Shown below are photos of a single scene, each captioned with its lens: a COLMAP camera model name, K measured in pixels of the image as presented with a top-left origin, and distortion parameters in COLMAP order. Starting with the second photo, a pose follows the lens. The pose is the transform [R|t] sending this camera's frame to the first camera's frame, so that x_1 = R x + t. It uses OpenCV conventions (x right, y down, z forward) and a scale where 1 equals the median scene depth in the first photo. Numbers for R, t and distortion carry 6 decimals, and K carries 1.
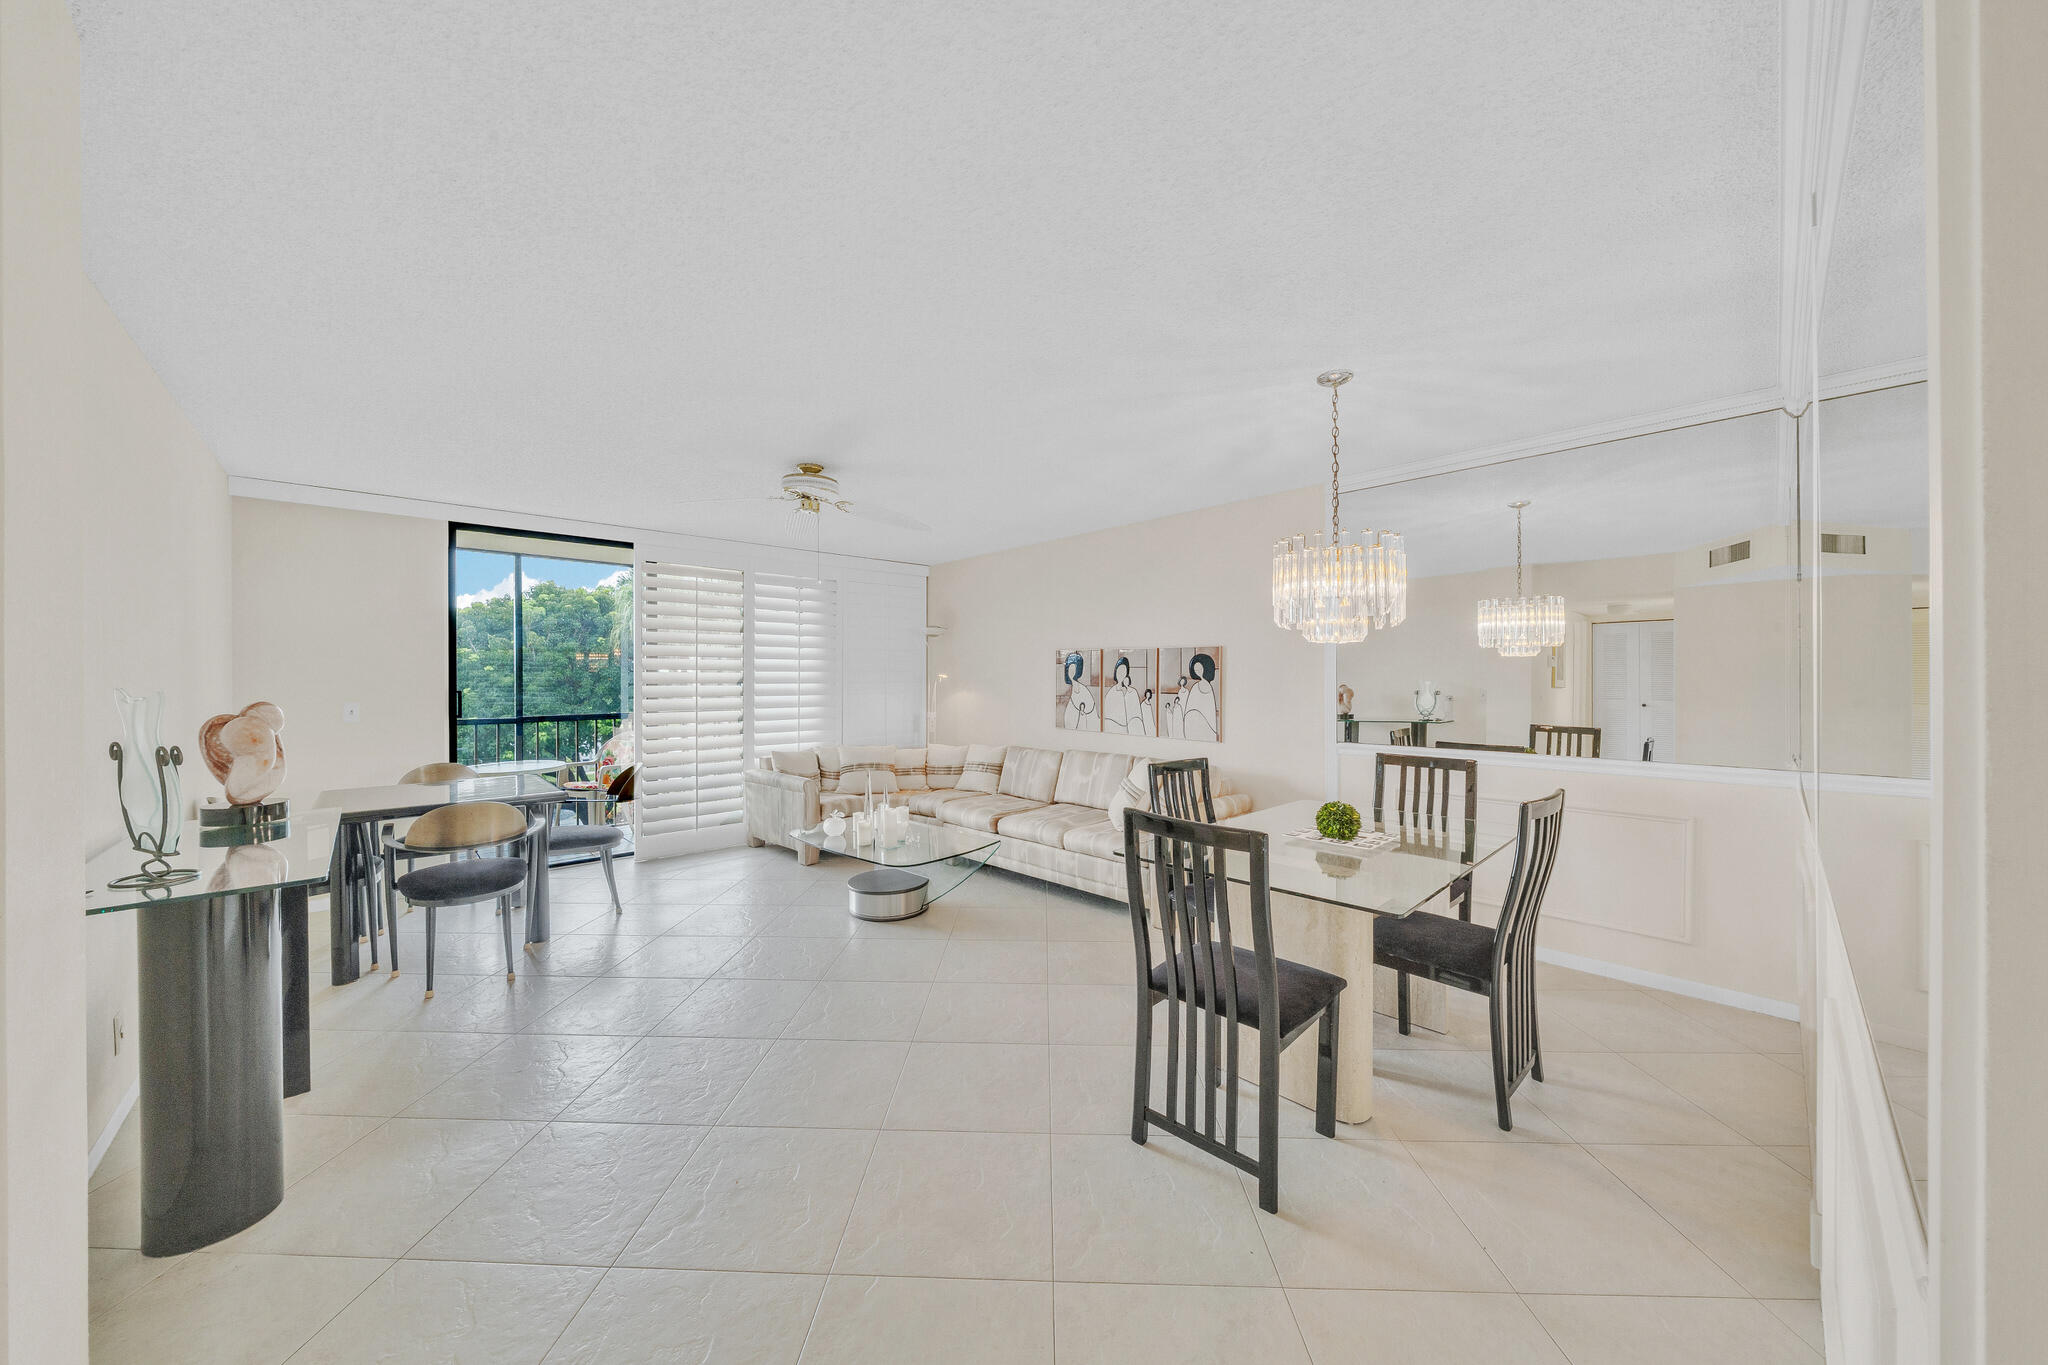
lens RADIAL K [[707.8, 0, 1027.3], [0, 707.8, 685.3], [0, 0, 1]] dist [-0.007559, -0.000164]
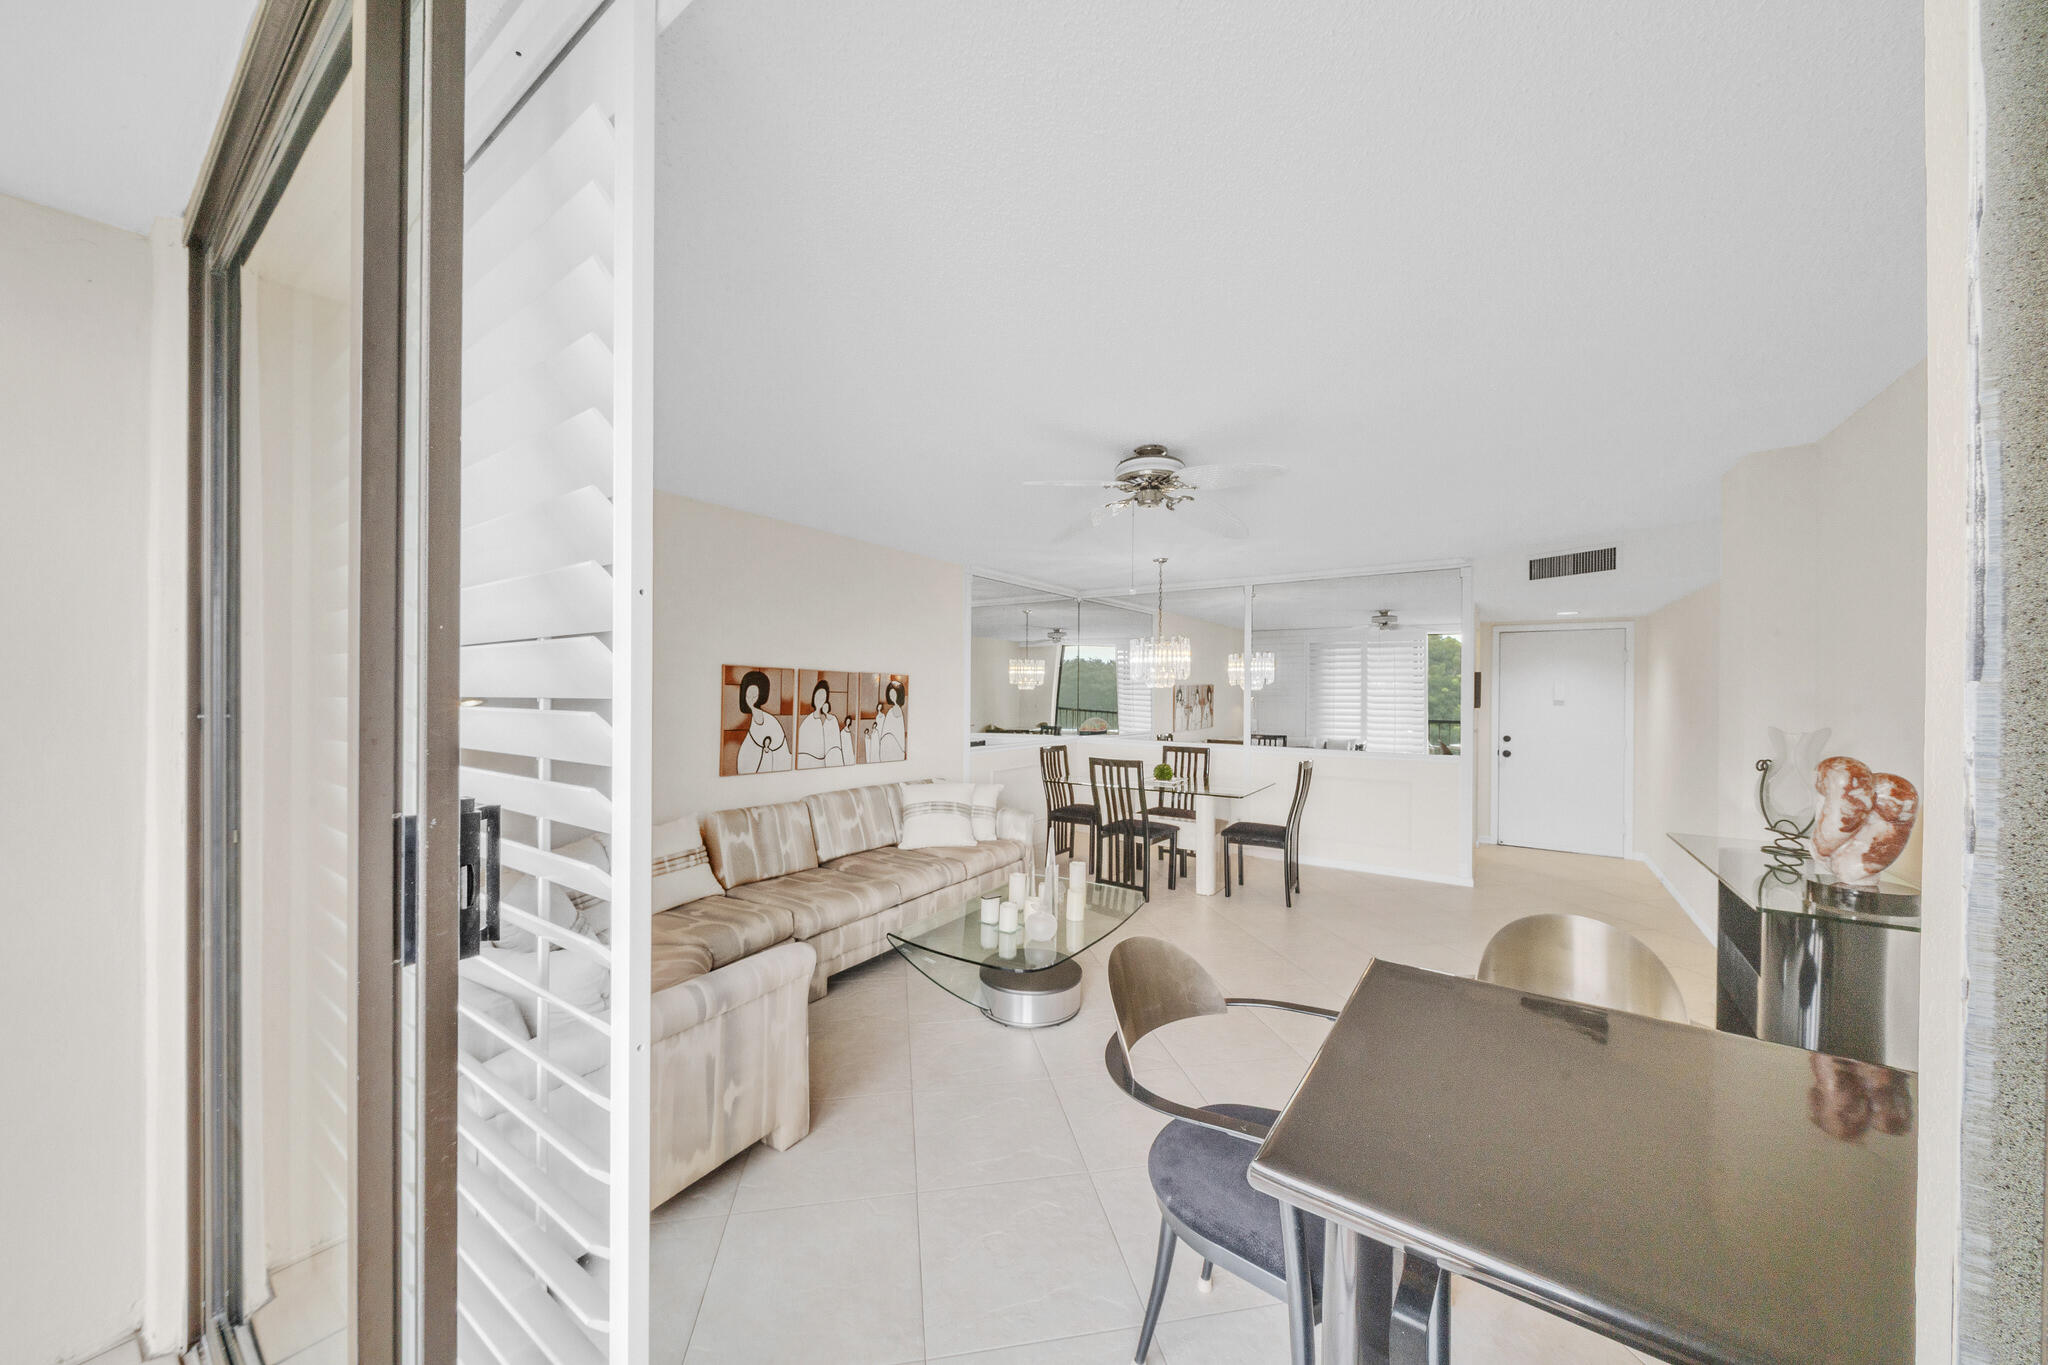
lens RADIAL K [[707.8, 0, 994.5], [0, 707.8, 697.0], [0, 0, 1]] dist [-0.007559, -0.000164]
pose [[-0.194259, -0.002261, 0.980948, -0.767047], [0.005925, 0.999976, 0.003479, -0.020359], [-0.980932, 0.006488, -0.194241, 0.966930]]
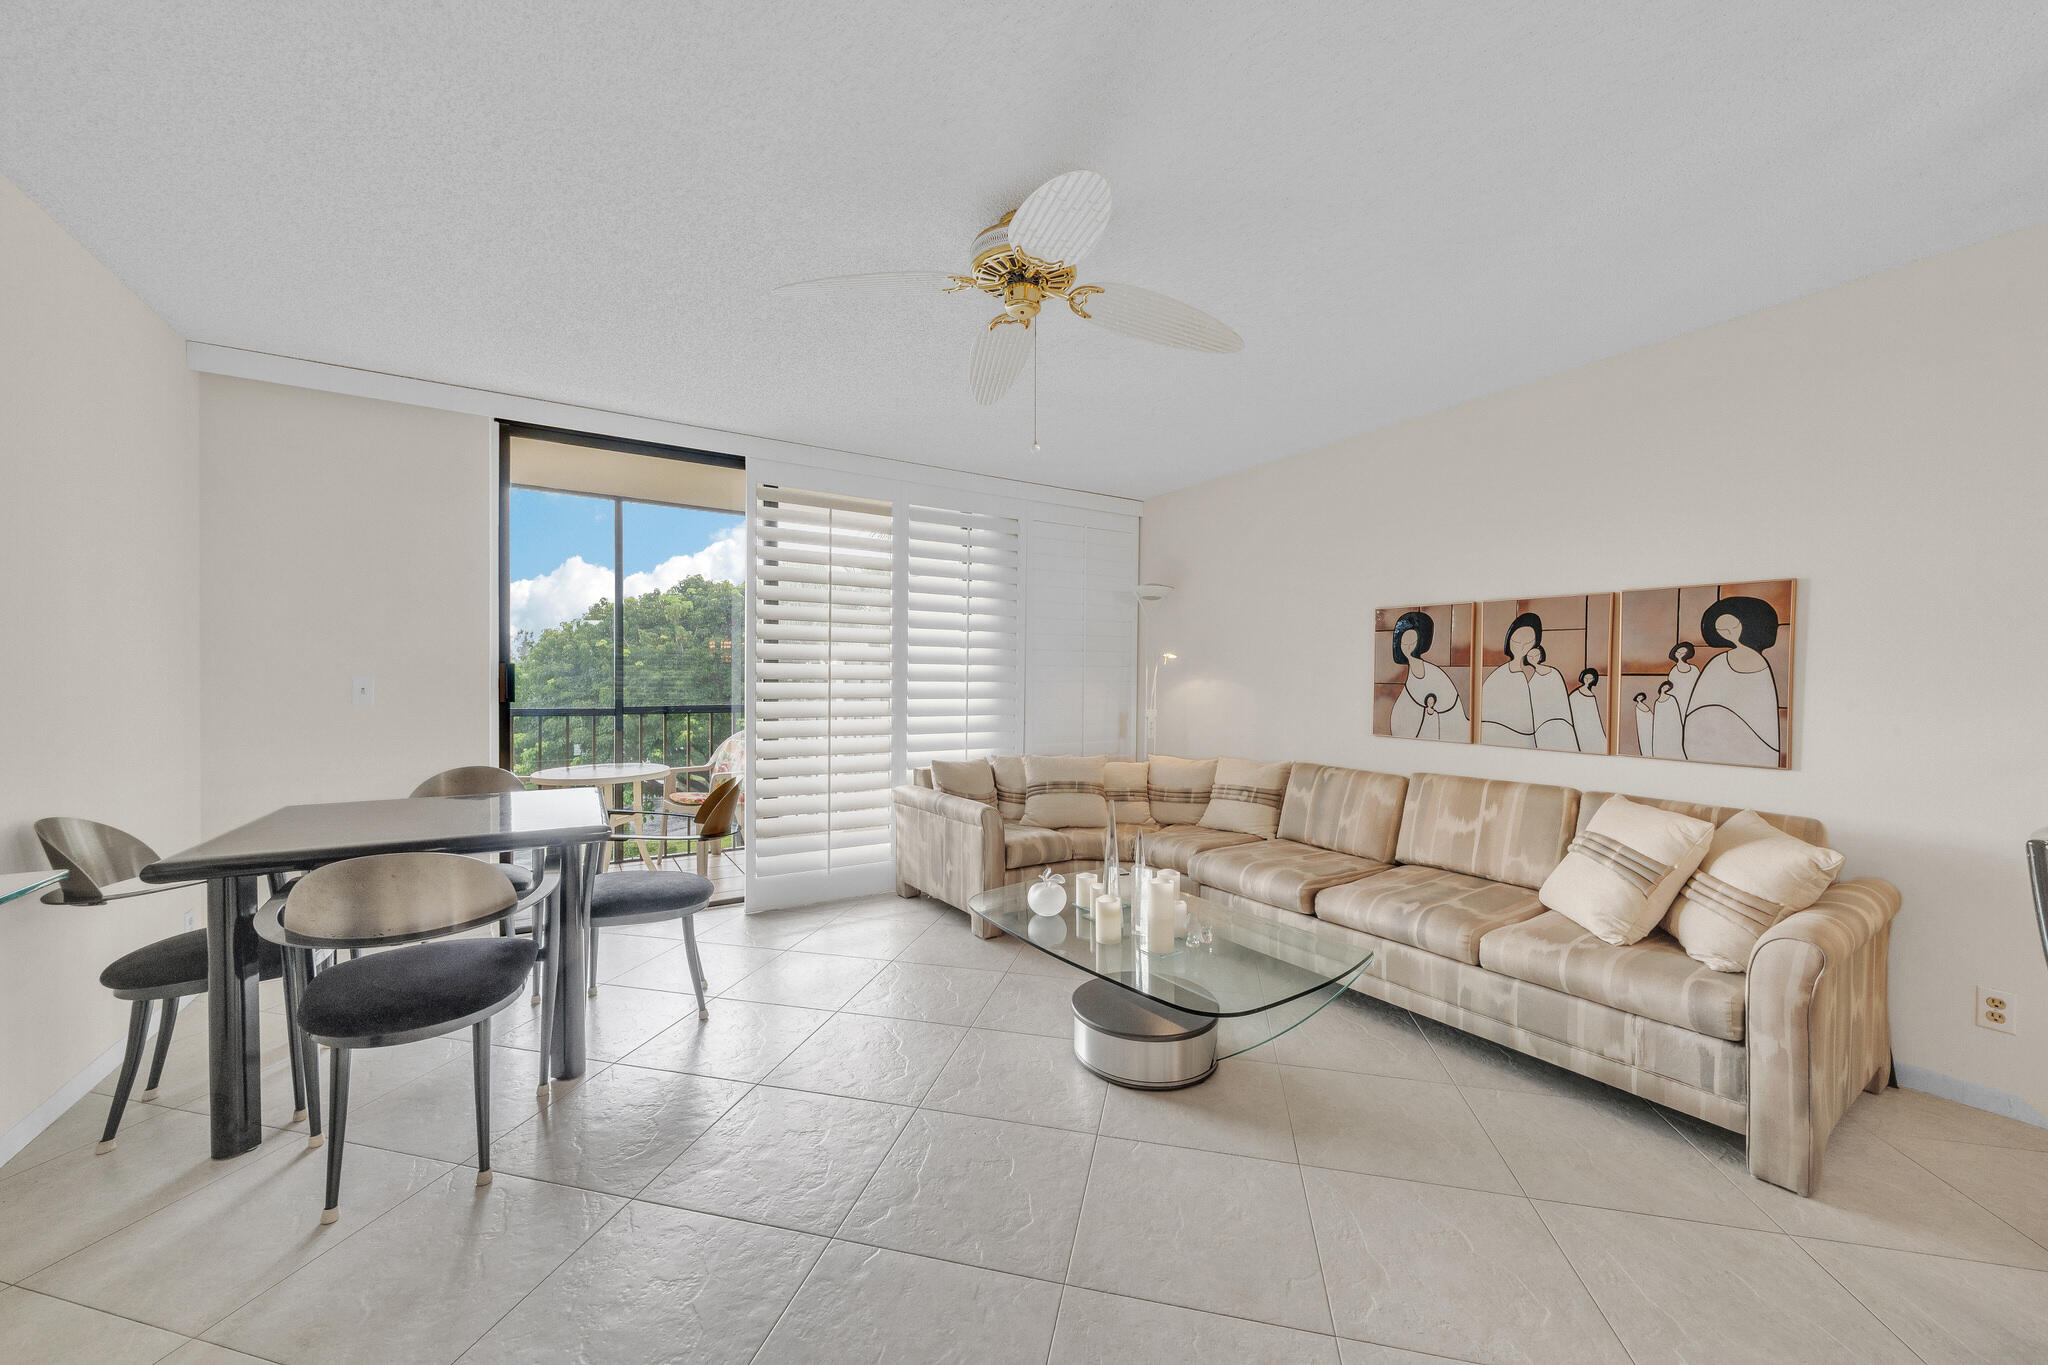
lens RADIAL K [[761.3, 0, 1025.9], [0, 761.3, 689.4], [0, 0, 1]] dist [-0.003495, -0.000185]
pose [[0.980518, 0.010099, -0.196169, -0.140014], [-0.010172, 0.999948, 0.000636, 0.025549], [0.196165, 0.001372, 0.980570, 0.323676]]
